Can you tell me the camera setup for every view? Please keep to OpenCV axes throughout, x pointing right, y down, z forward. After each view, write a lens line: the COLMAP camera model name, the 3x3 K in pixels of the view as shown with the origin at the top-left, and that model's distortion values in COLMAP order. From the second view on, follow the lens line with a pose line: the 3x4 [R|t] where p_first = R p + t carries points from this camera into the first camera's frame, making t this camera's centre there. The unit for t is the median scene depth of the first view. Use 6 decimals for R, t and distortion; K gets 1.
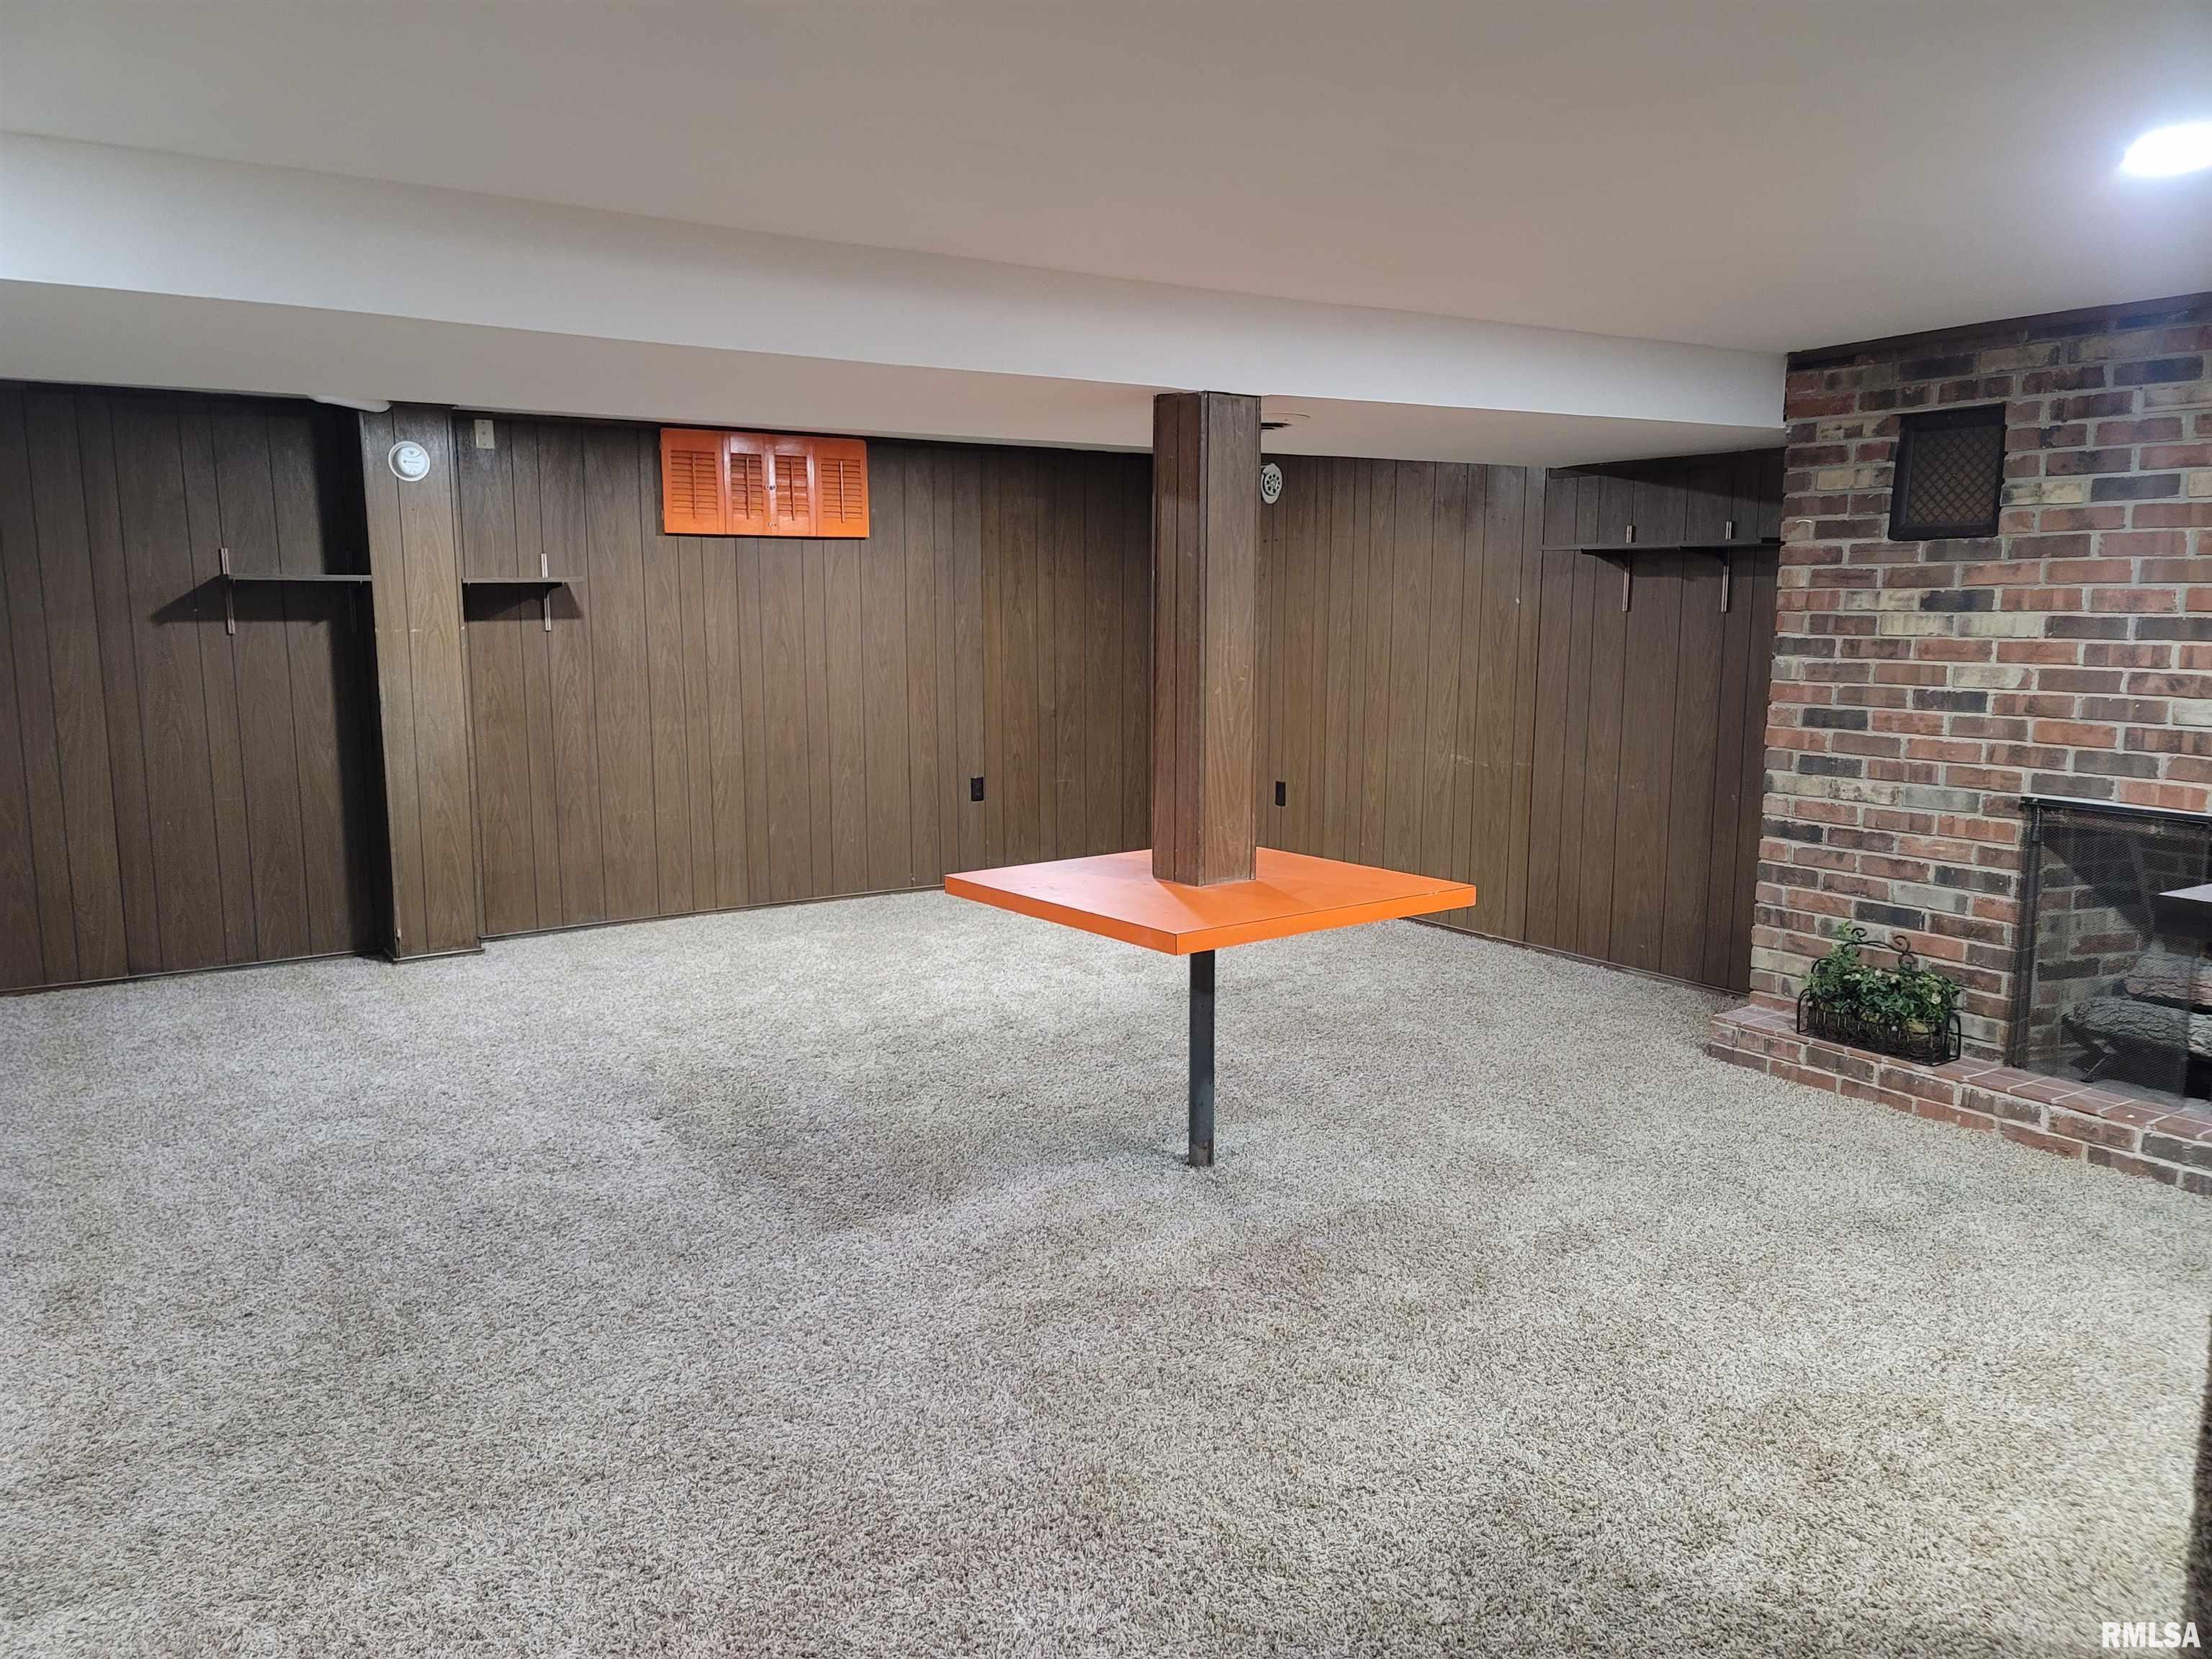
lens RADIAL K [[1613.1, 0, 1082.6], [0, 1613.1, 842.5], [0, 0, 1]] dist [0.080971, -0.071178]
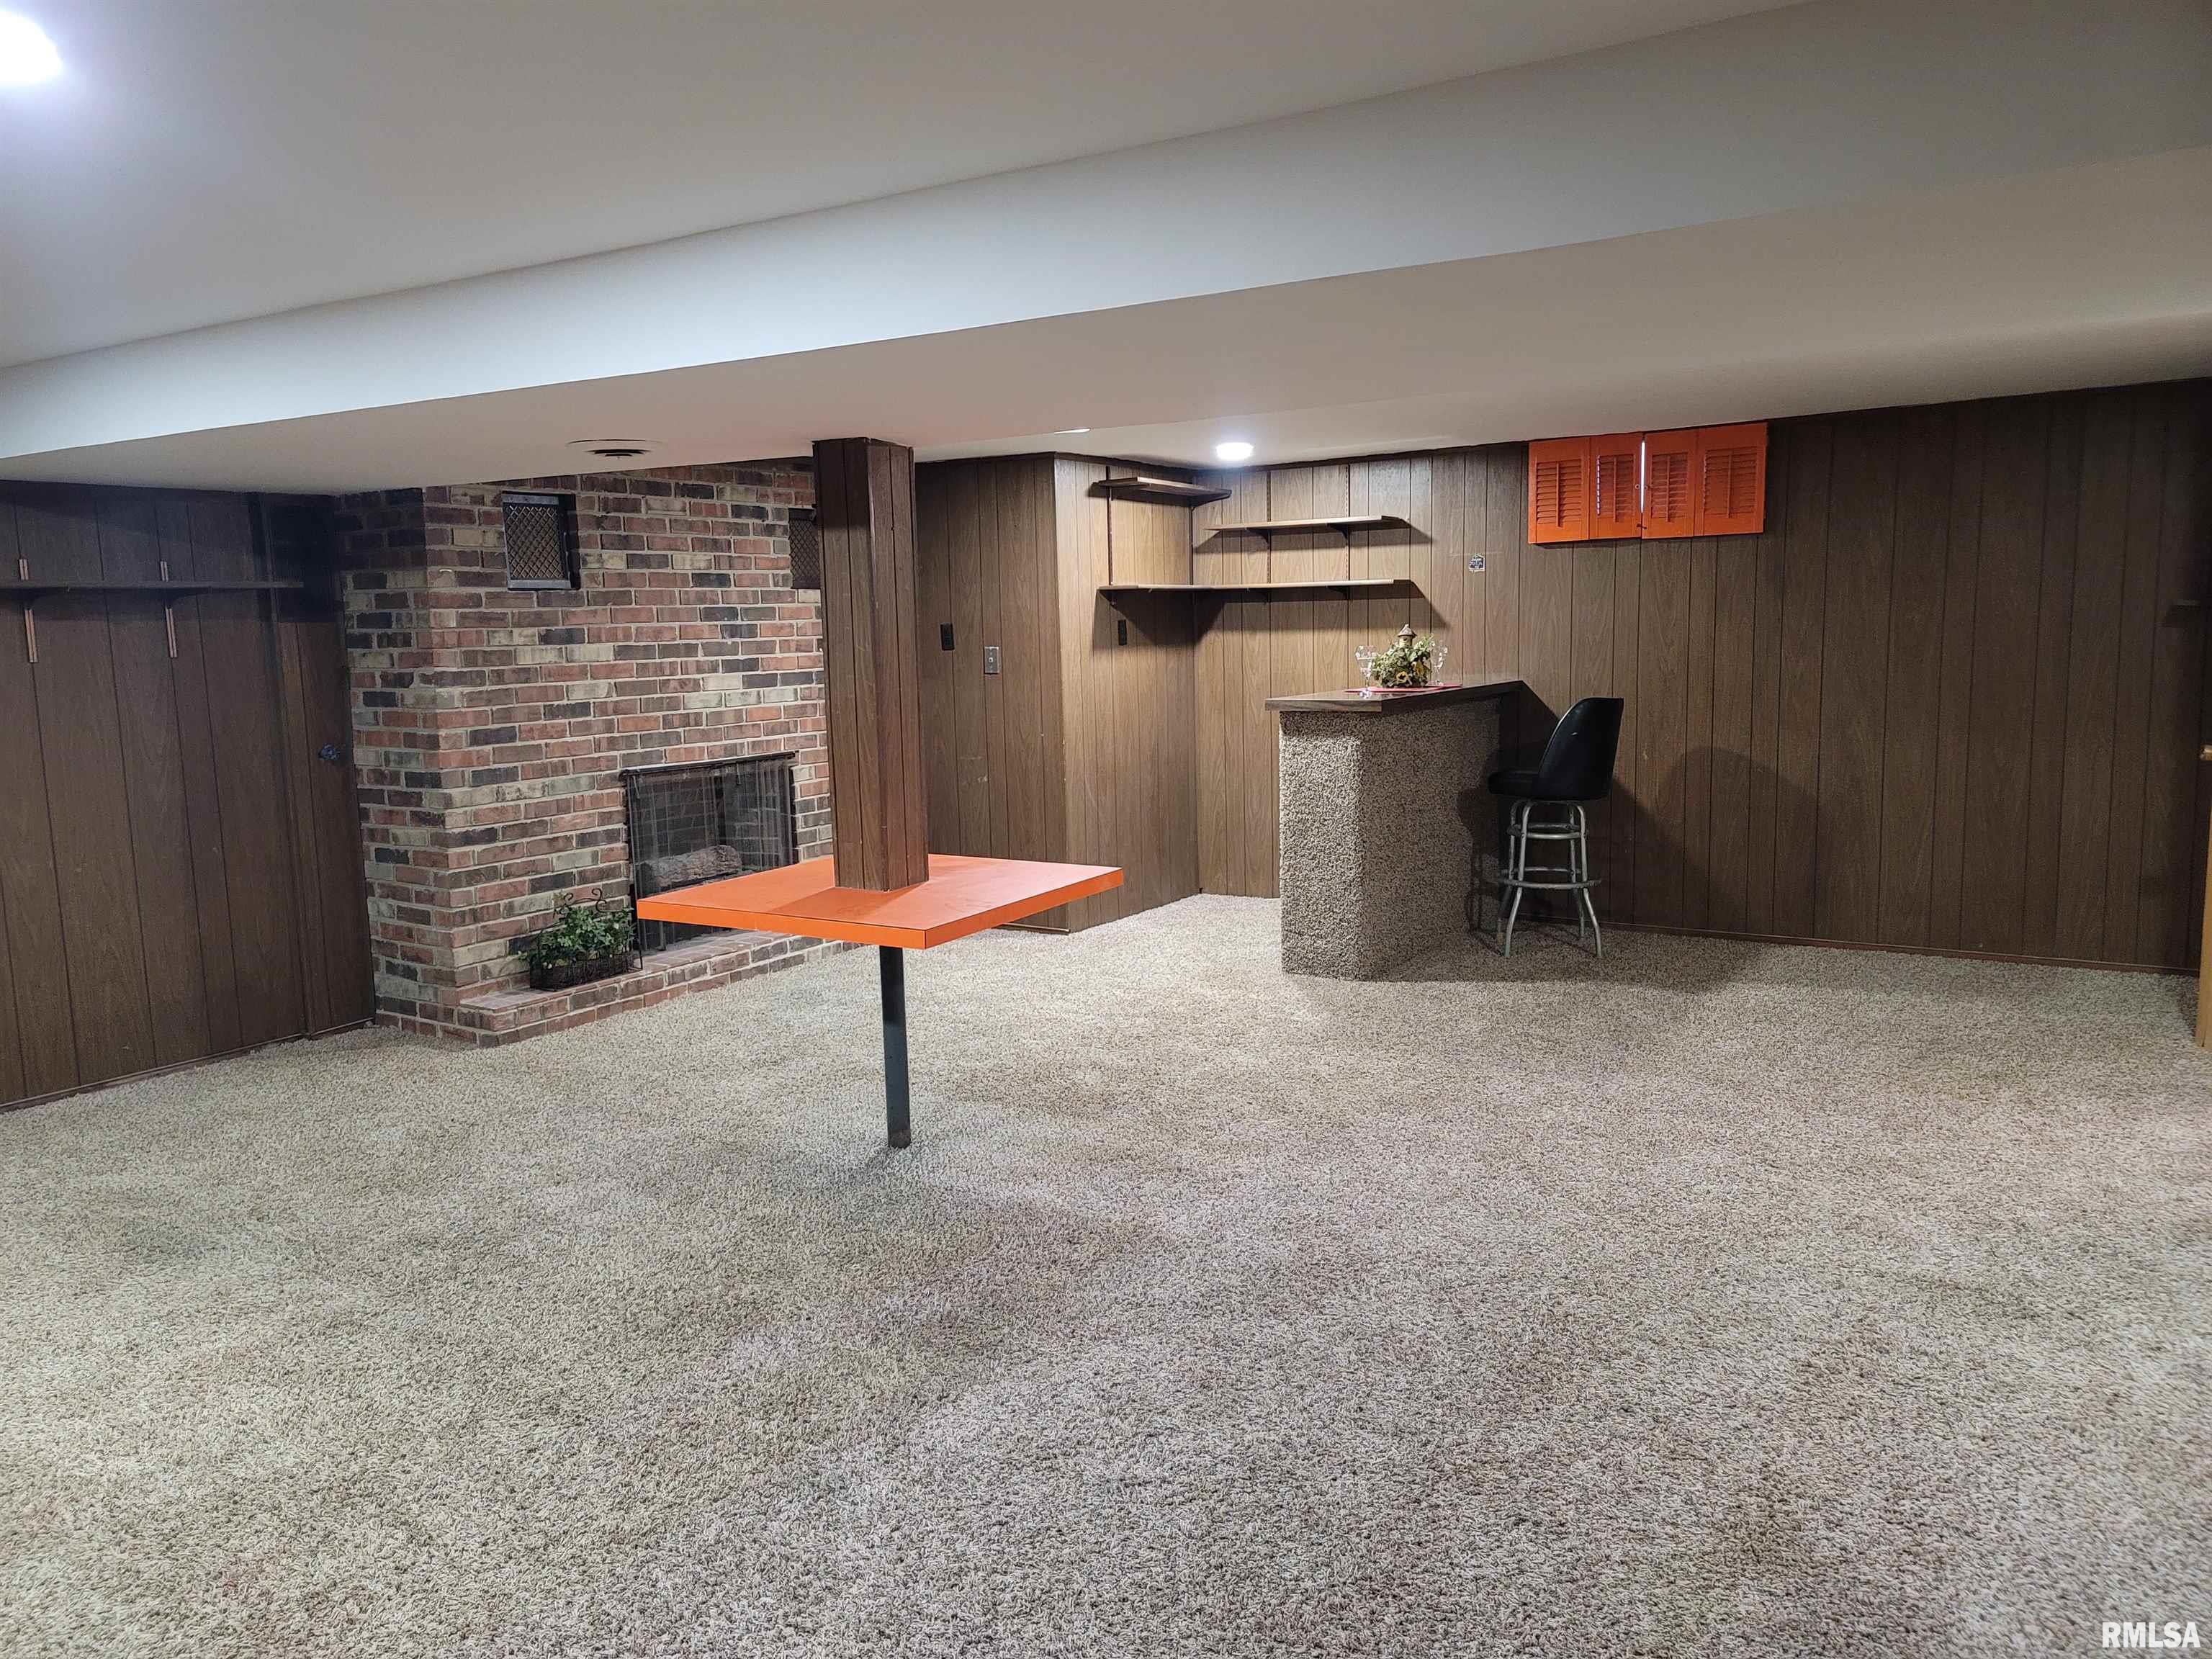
lens RADIAL K [[1613.1, 0, 1094.9], [0, 1613.1, 825.1], [0, 0, 1]] dist [0.080971, -0.071178]
pose [[-0.397217, -0.109006, 0.911228, -0.864586], [0.164095, 0.968483, 0.187386, -0.174753], [-0.902935, 0.223961, -0.366811, 1.123734]]
